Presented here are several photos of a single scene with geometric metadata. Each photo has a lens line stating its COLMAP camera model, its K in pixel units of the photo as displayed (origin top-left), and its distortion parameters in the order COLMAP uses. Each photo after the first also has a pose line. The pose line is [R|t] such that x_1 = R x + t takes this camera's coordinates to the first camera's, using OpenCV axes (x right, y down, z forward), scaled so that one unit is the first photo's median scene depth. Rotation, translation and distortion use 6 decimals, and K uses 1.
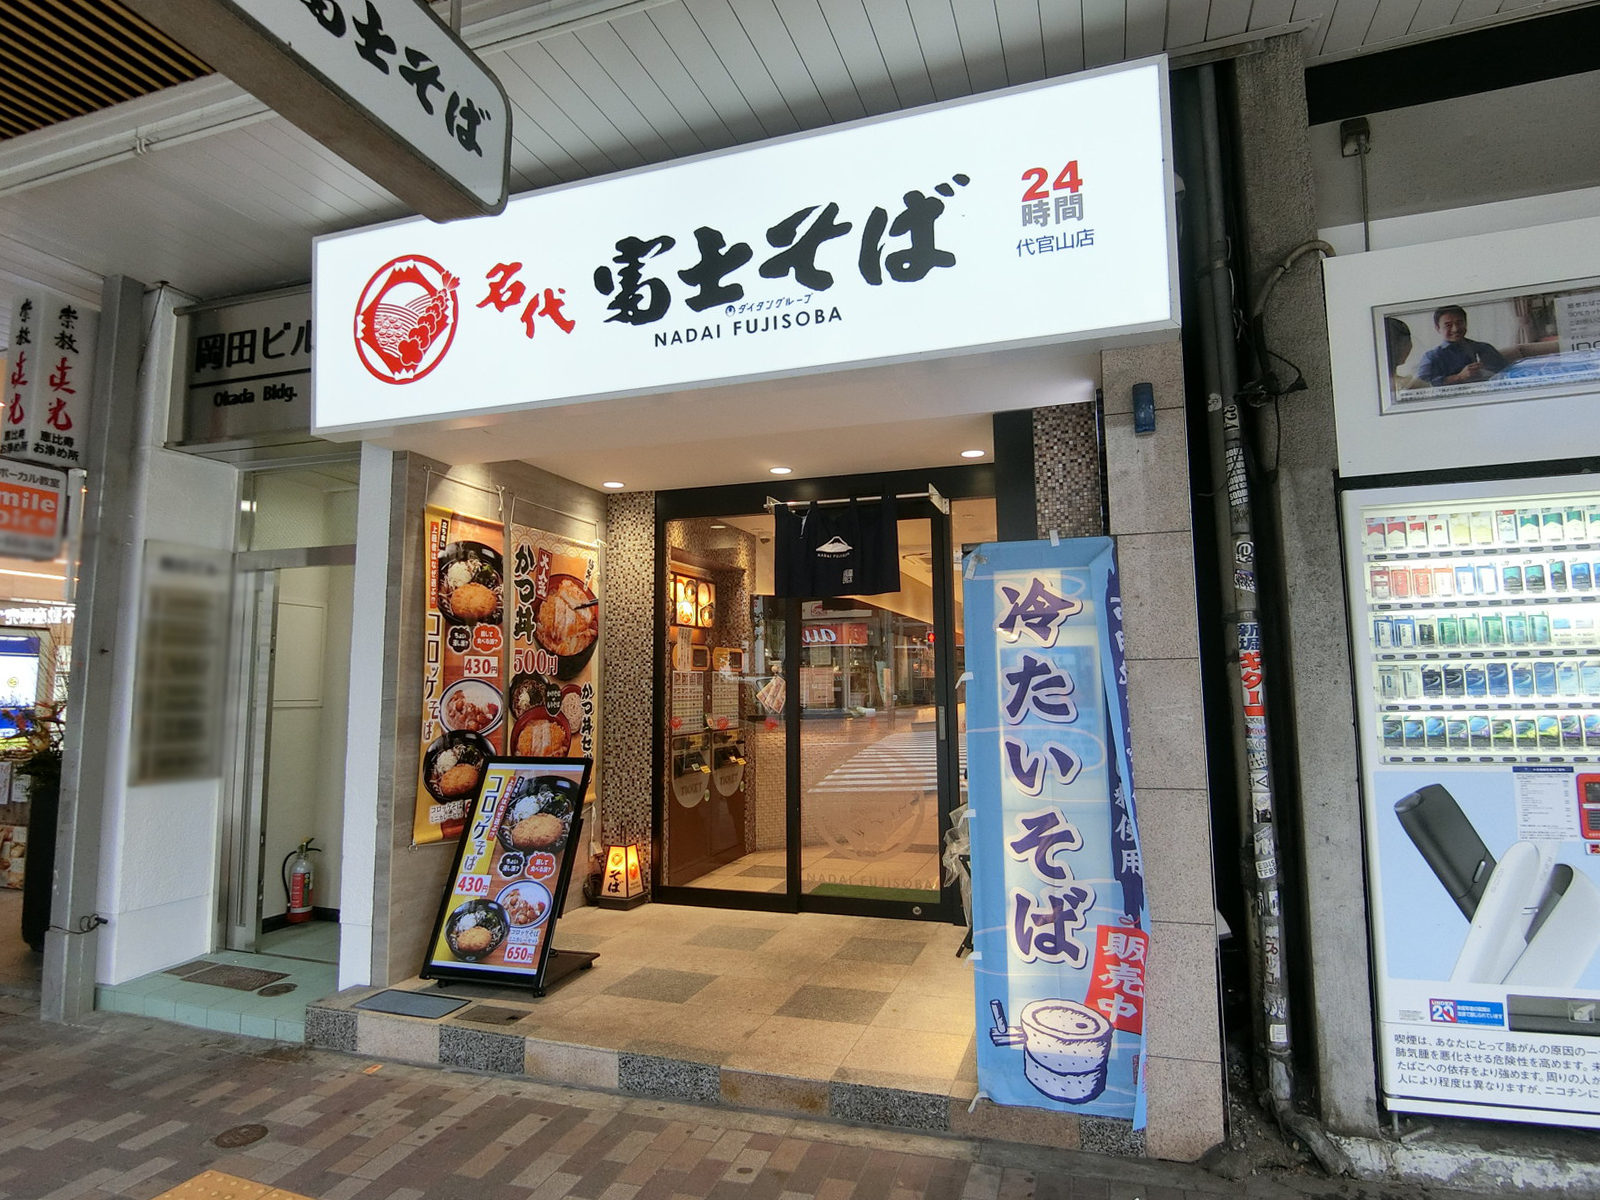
lens RADIAL K [[906.9, 0, 804.3], [0, 906.9, 610.8], [0, 0, 1]] dist [0.008346, -0.002881]
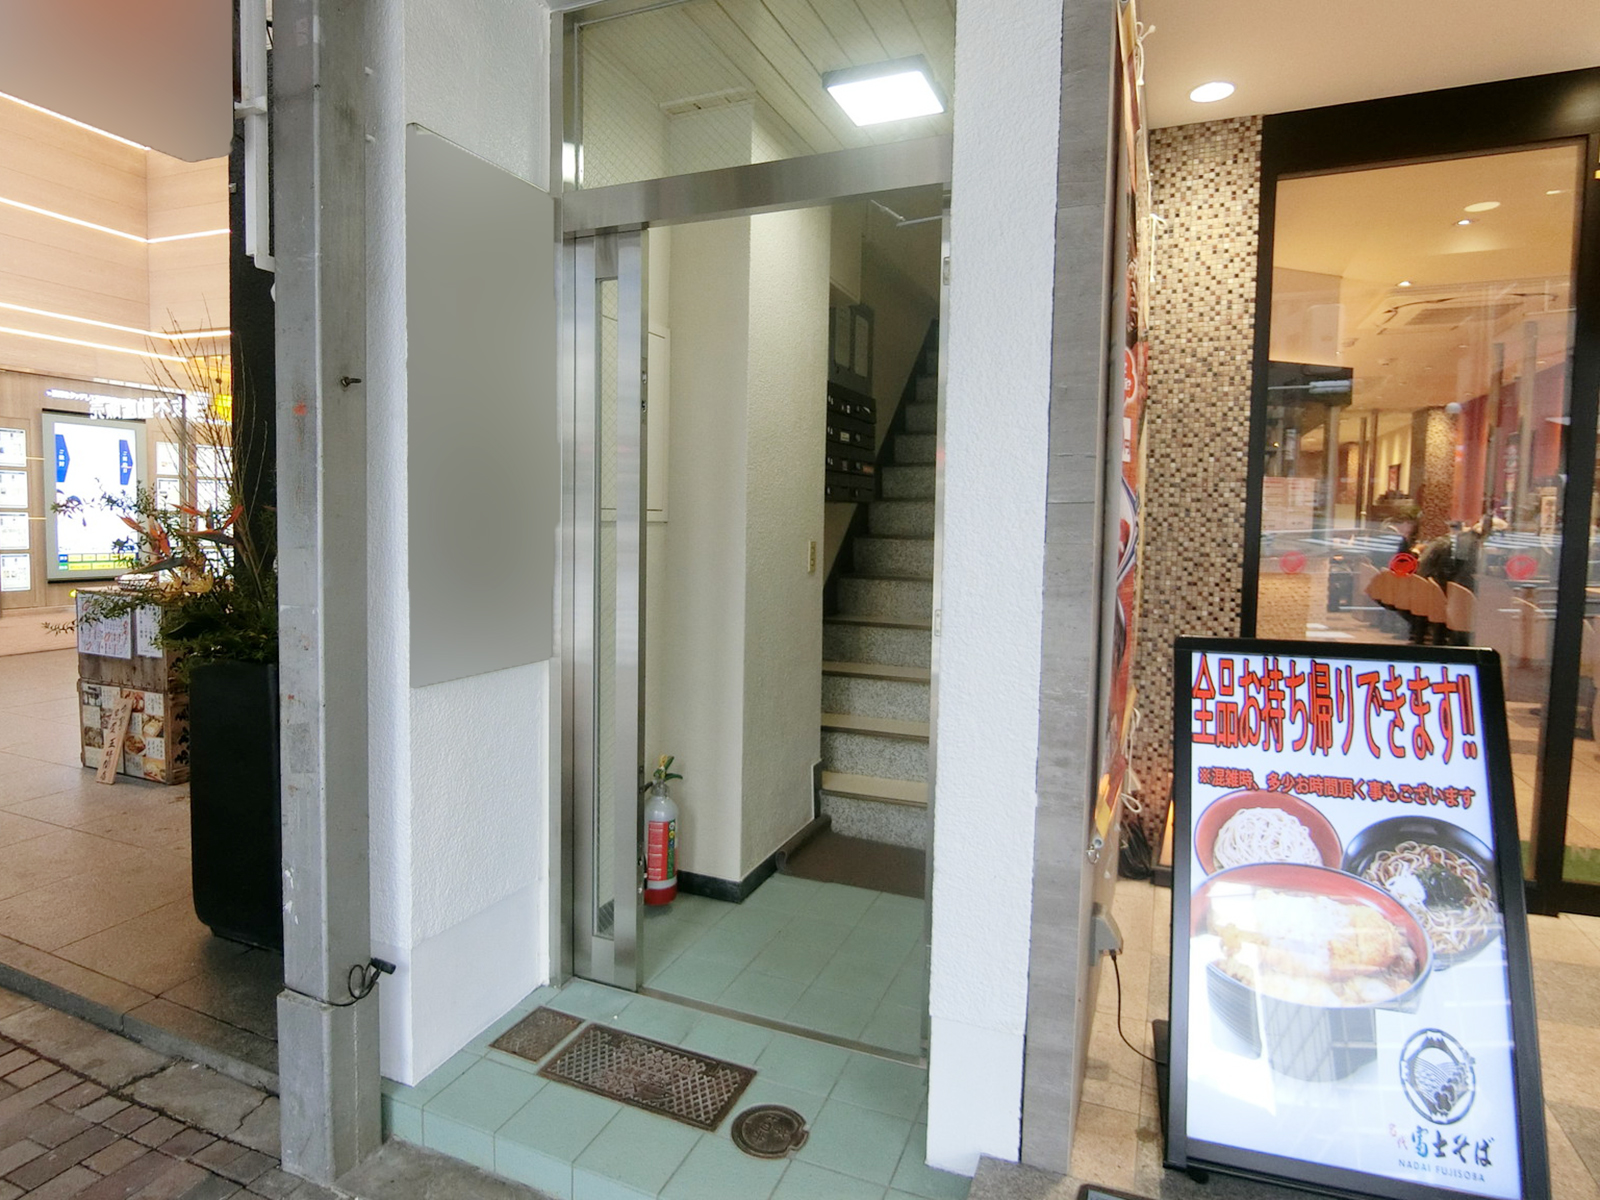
lens RADIAL K [[906.9, 0, 788.7], [0, 906.9, 586.7], [0, 0, 1]] dist [0.008346, -0.002881]
pose [[0.997707, 0.021443, -0.064189, -0.404247], [-0.010843, 0.986871, 0.161148, 0.052972], [0.066802, -0.160082, 0.984841, 0.439856]]
